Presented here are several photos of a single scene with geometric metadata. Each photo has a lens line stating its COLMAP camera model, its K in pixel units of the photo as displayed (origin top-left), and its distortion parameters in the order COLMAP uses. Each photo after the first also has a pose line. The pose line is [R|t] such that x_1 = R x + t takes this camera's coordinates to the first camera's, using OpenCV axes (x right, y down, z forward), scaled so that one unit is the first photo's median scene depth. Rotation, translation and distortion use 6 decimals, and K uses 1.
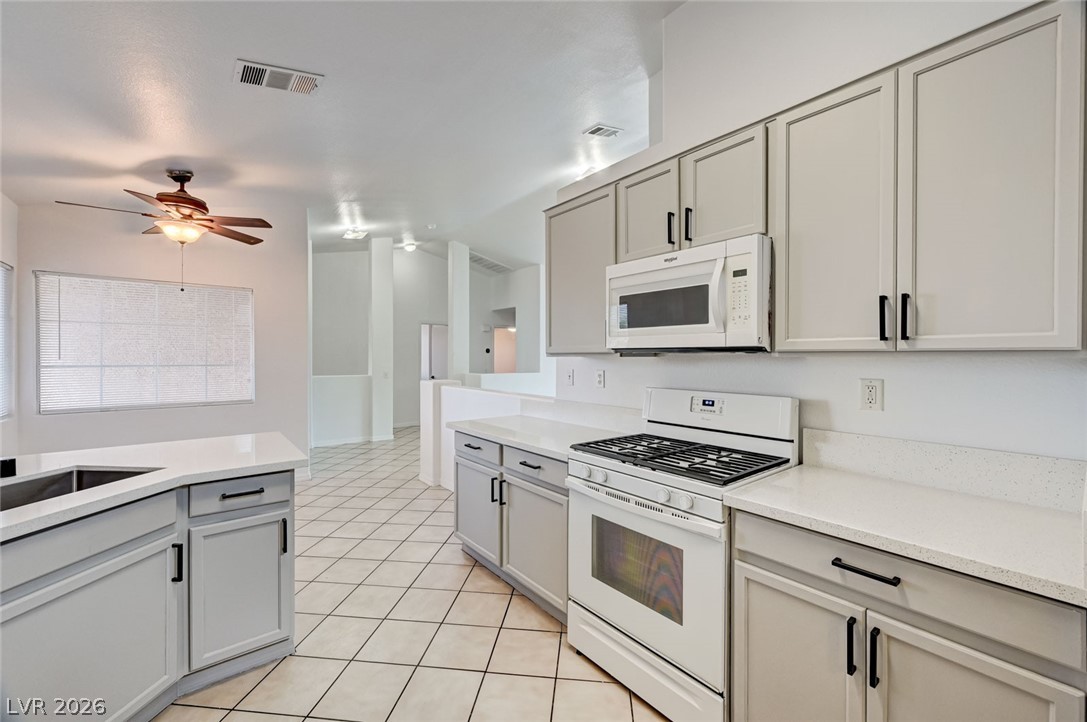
lens RADIAL K [[434.3, 0, 549.1], [0, 434.3, 353.4], [0, 0, 1]] dist [0.003234, 0.000477]
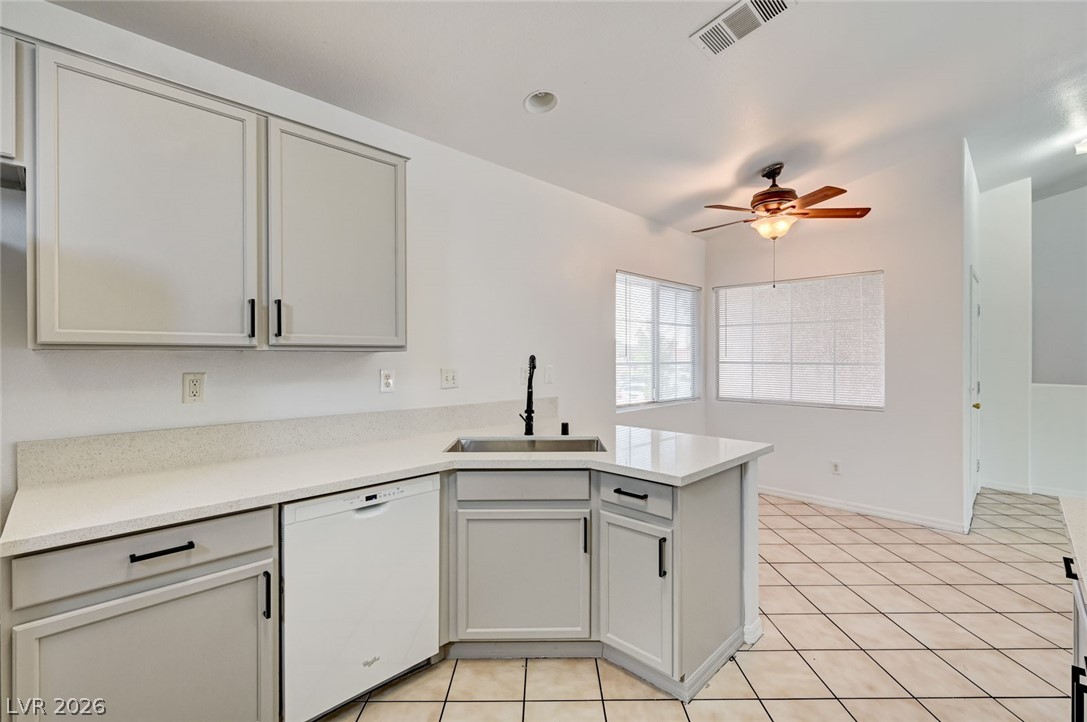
lens RADIAL K [[482.0, 0, 545.8], [0, 482.0, 356.0], [0, 0, 1]] dist [-0.000682, 0.000296]
pose [[0.112755, 0.000613, -0.993623, 0.181619], [0.008315, 0.999964, 0.001561, 0.005828], [0.993588, -0.008438, 0.112746, 0.363379]]
